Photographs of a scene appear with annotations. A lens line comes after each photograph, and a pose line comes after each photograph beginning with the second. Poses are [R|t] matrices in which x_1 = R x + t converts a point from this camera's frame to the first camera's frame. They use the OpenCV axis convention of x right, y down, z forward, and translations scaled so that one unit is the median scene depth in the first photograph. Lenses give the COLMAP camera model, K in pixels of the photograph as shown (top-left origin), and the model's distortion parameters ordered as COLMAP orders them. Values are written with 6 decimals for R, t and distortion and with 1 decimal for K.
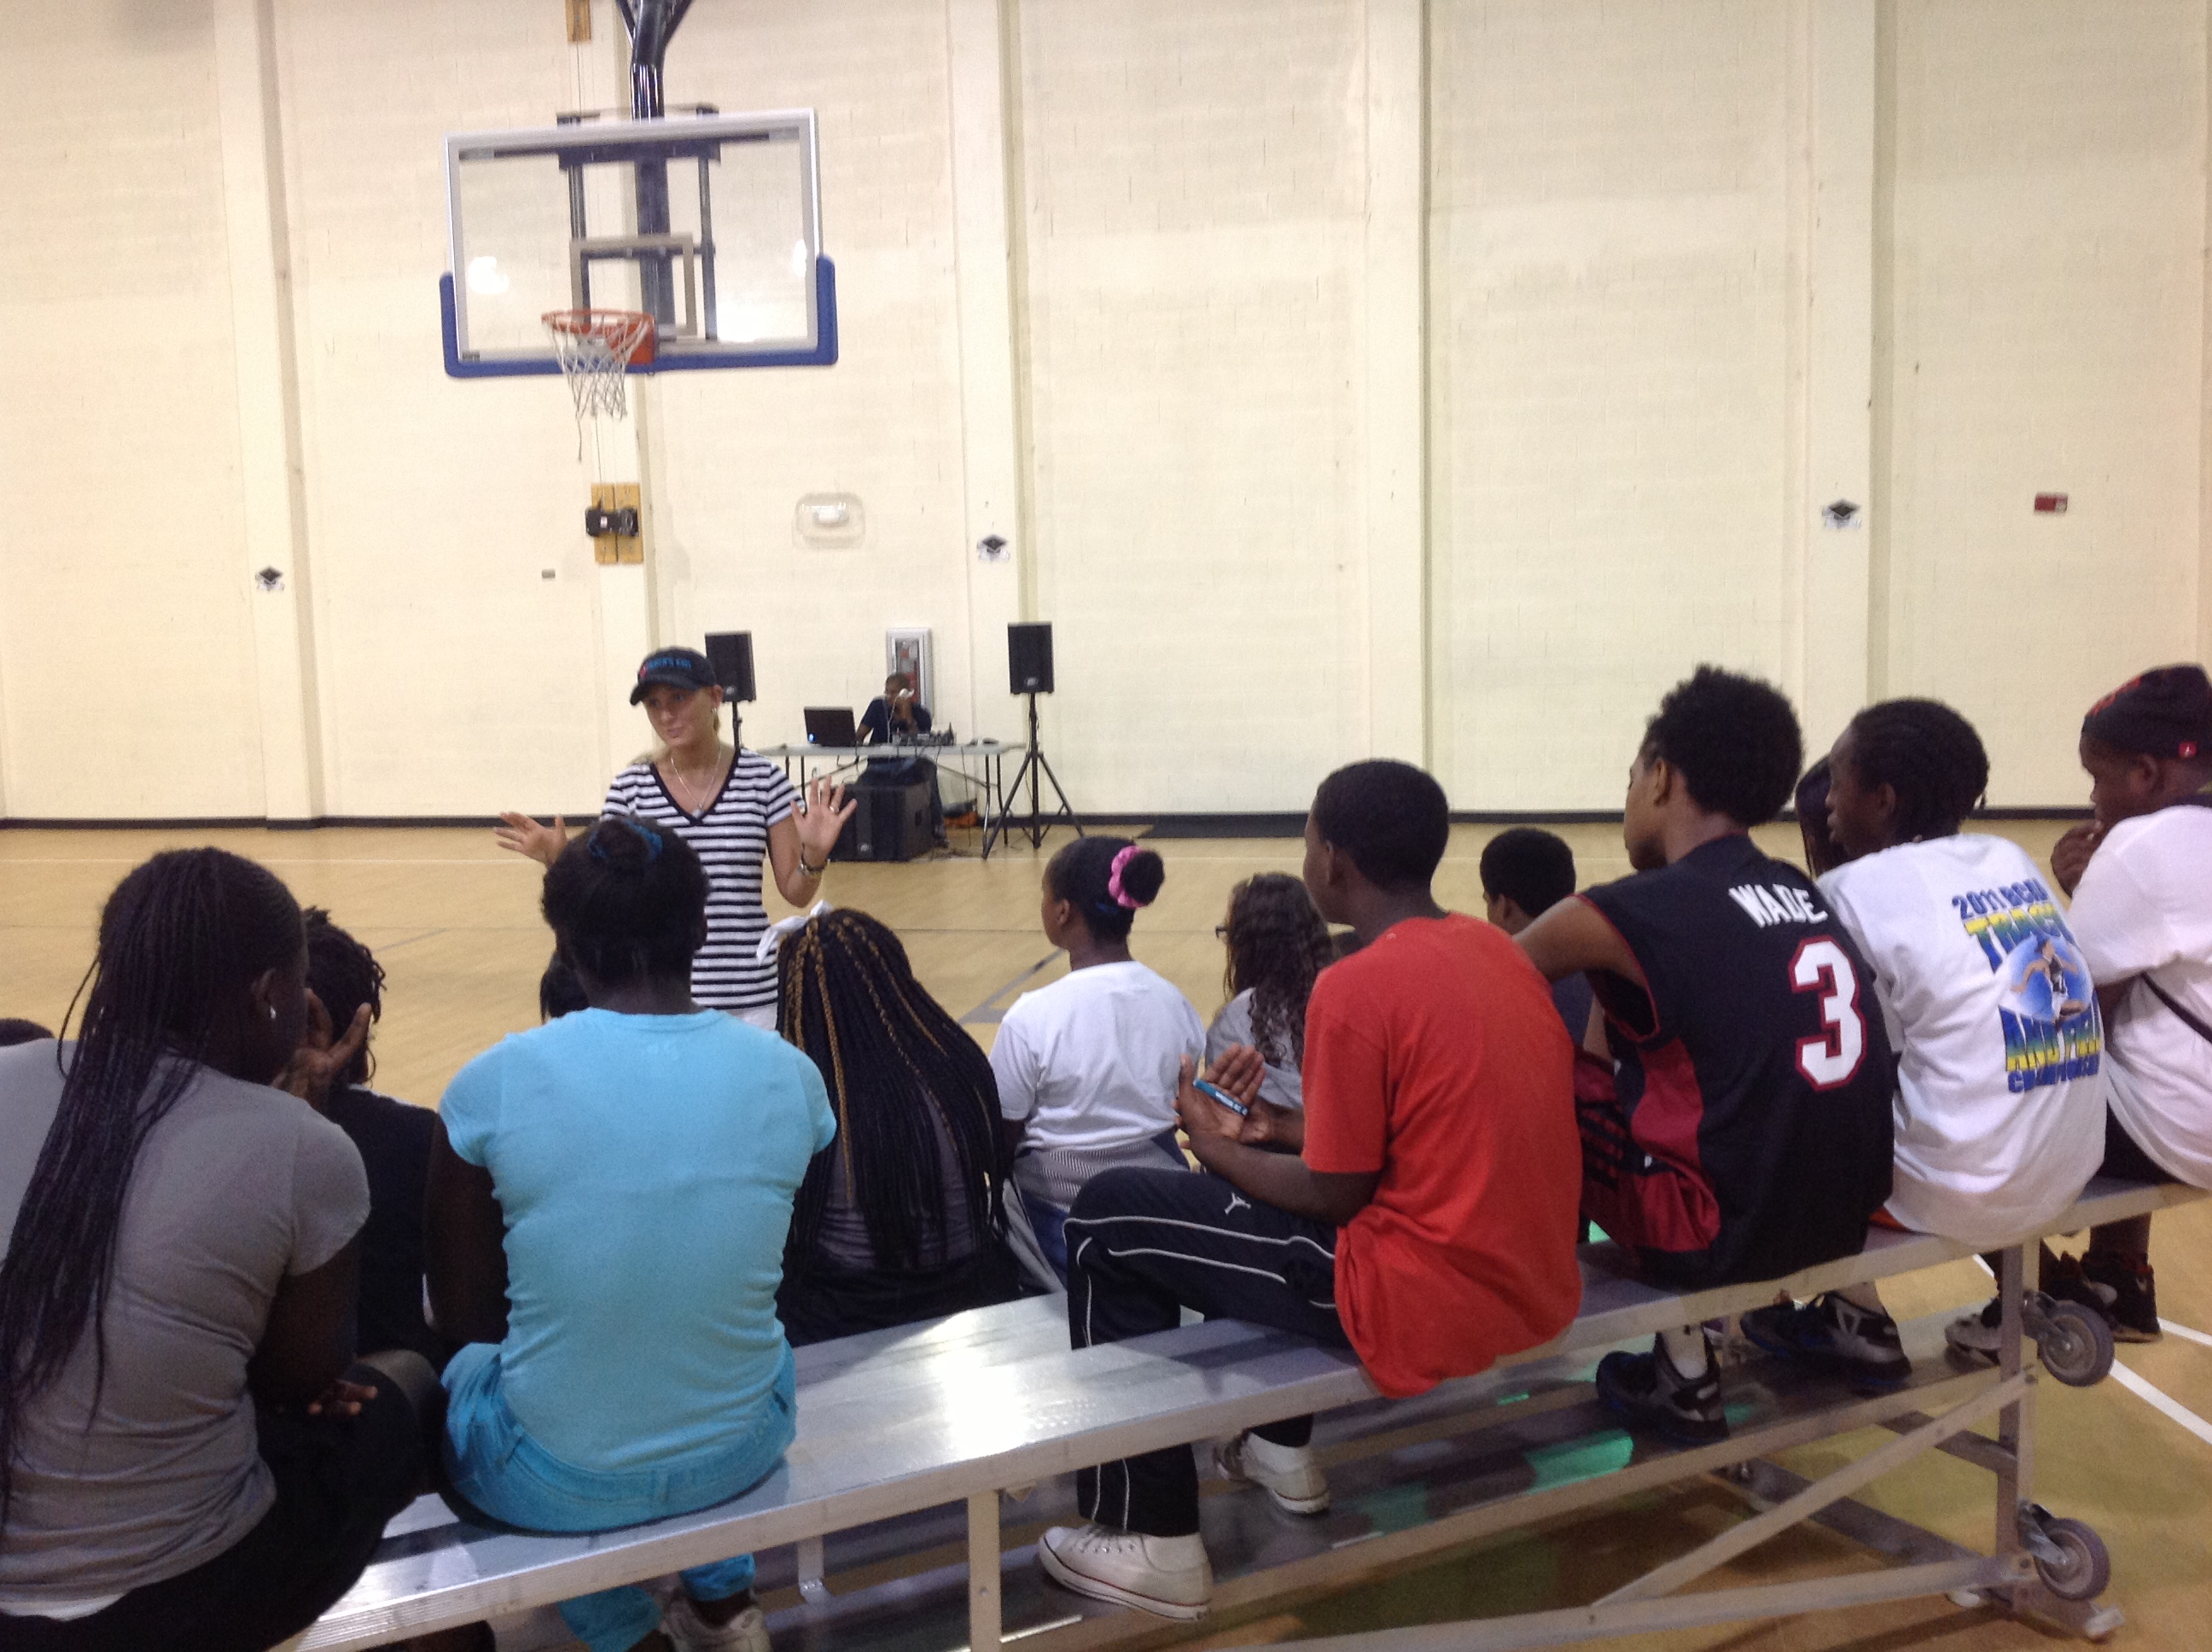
lens RADIAL K [[2140.2, 0, 1106.0], [0, 2140.2, 826.0], [0, 0, 1]] dist [0.187383, -0.453304]
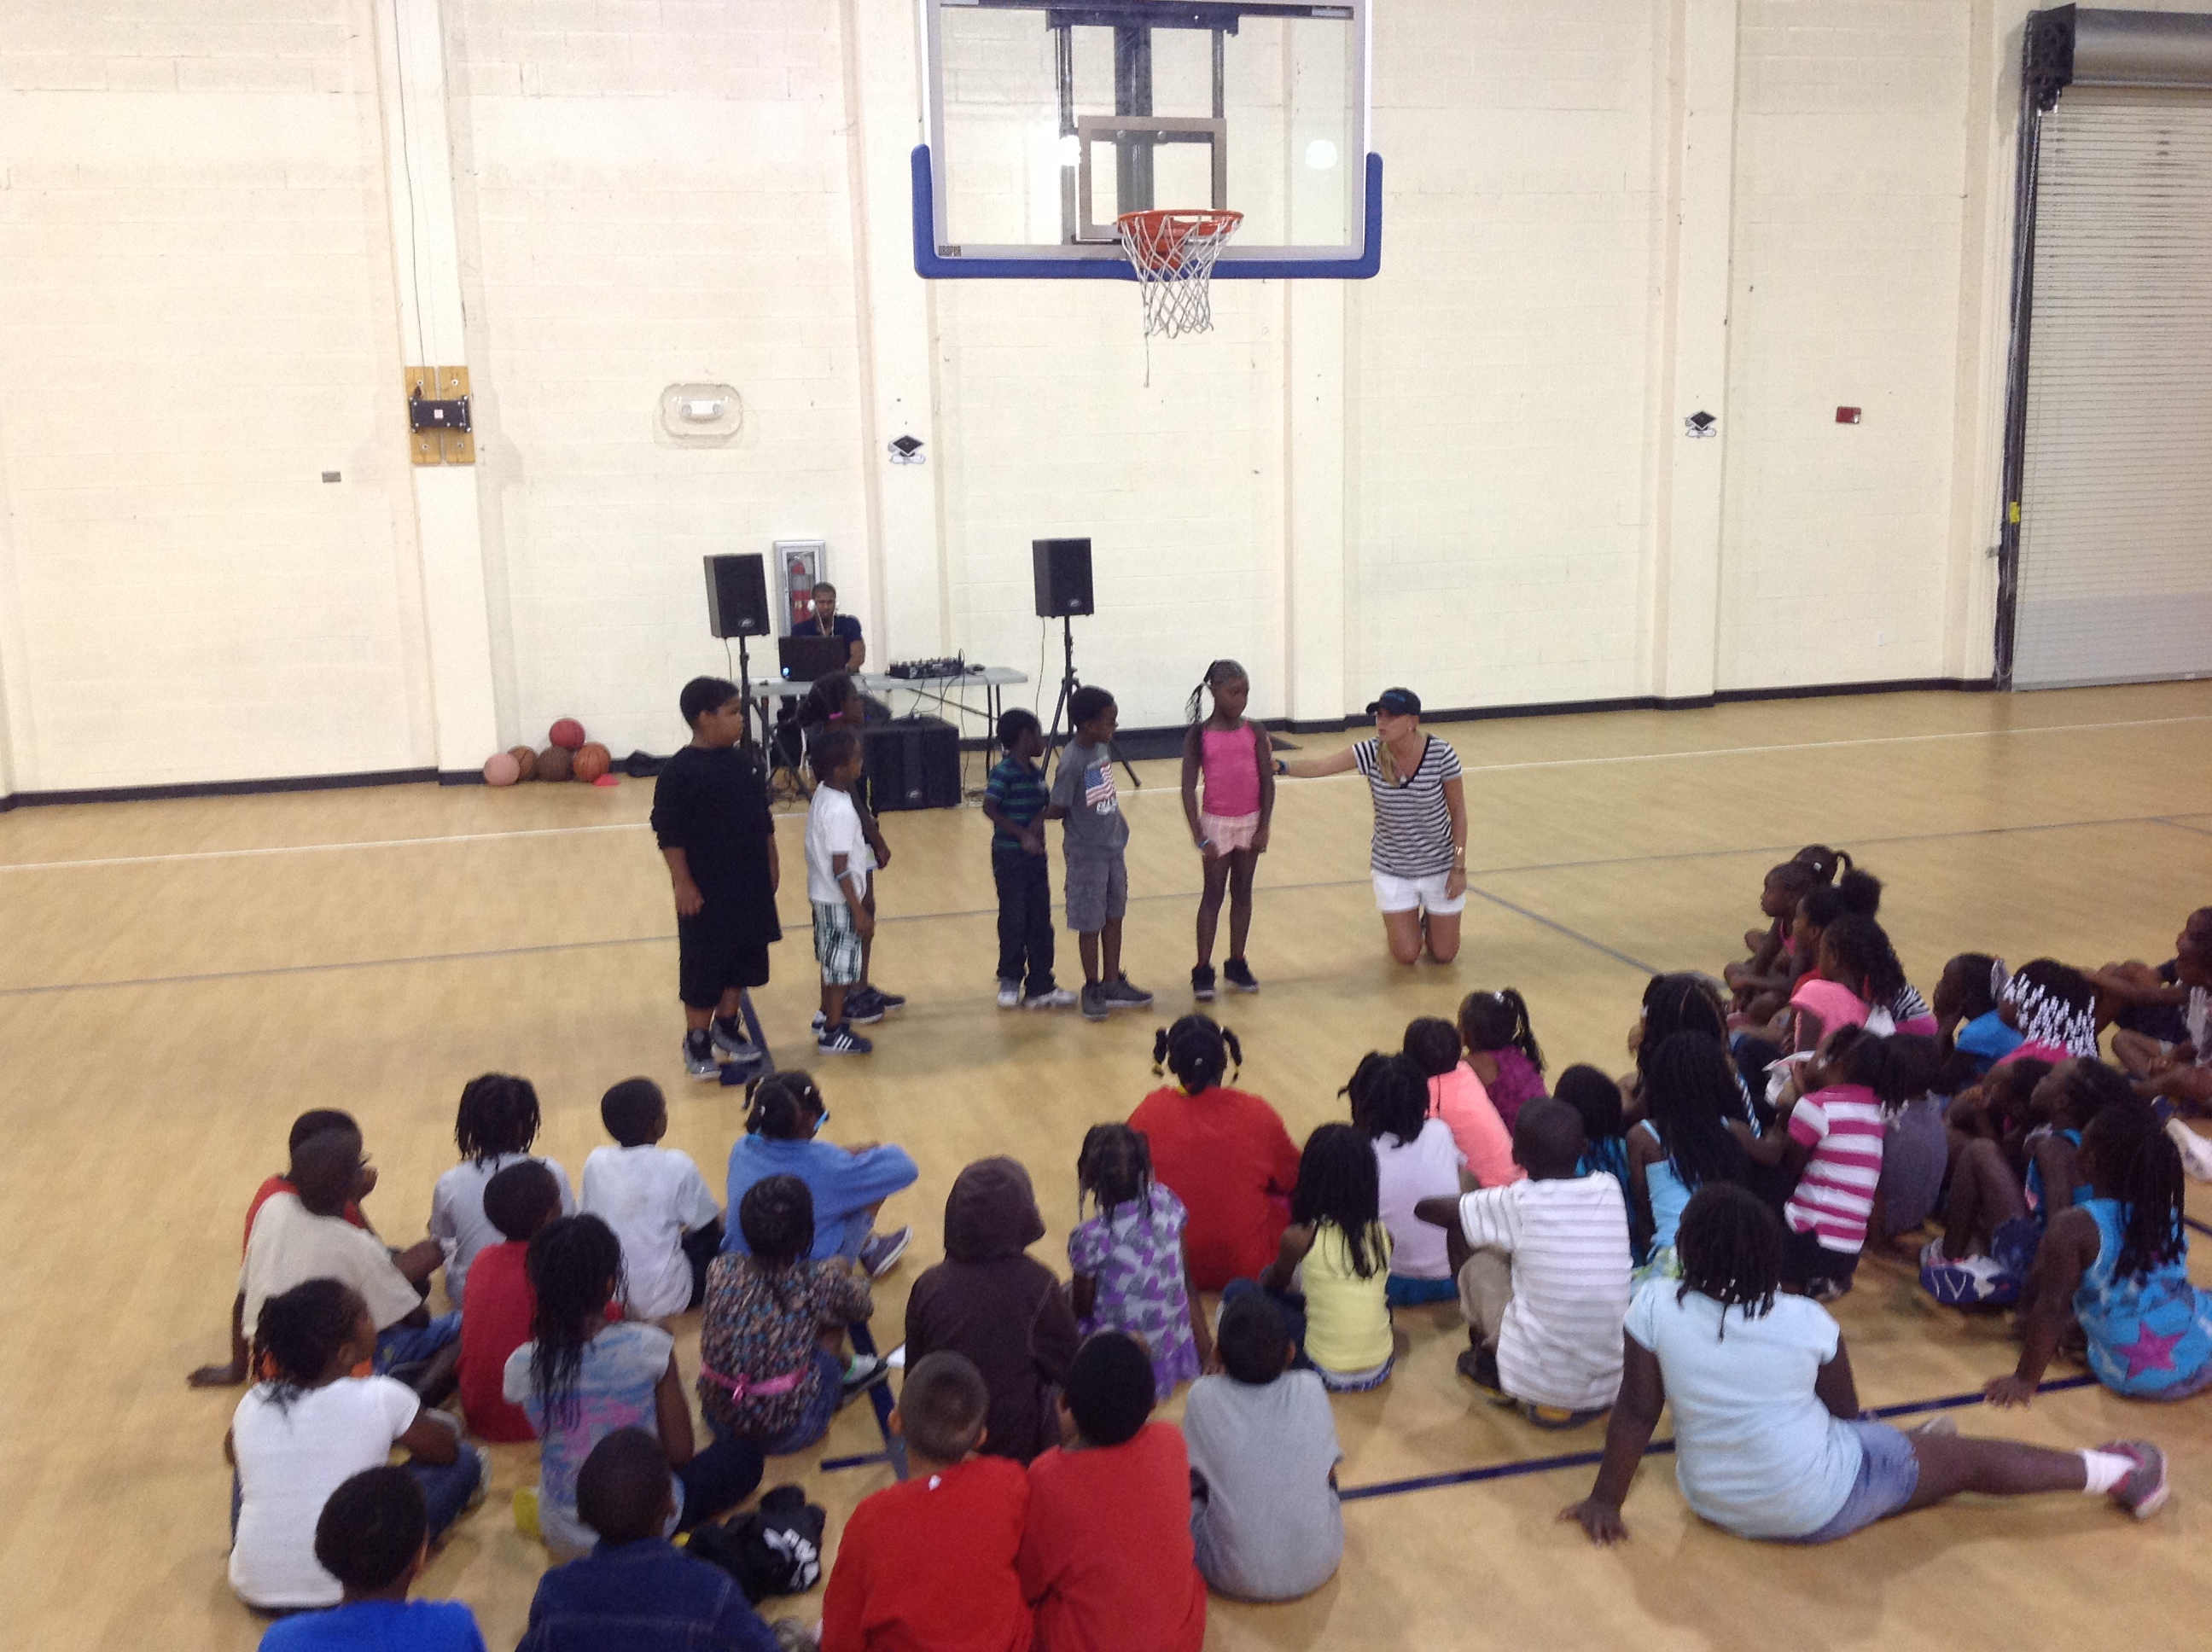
lens RADIAL K [[2167.1, 0, 1122.9], [0, 2167.1, 858.2], [0, 0, 1]] dist [0.120823, -0.272229]
pose [[0.890651, -0.080792, 0.447453, -0.424568], [0.046184, 0.995072, 0.087740, -0.037281], [-0.452336, -0.057481, 0.889993, 0.146184]]
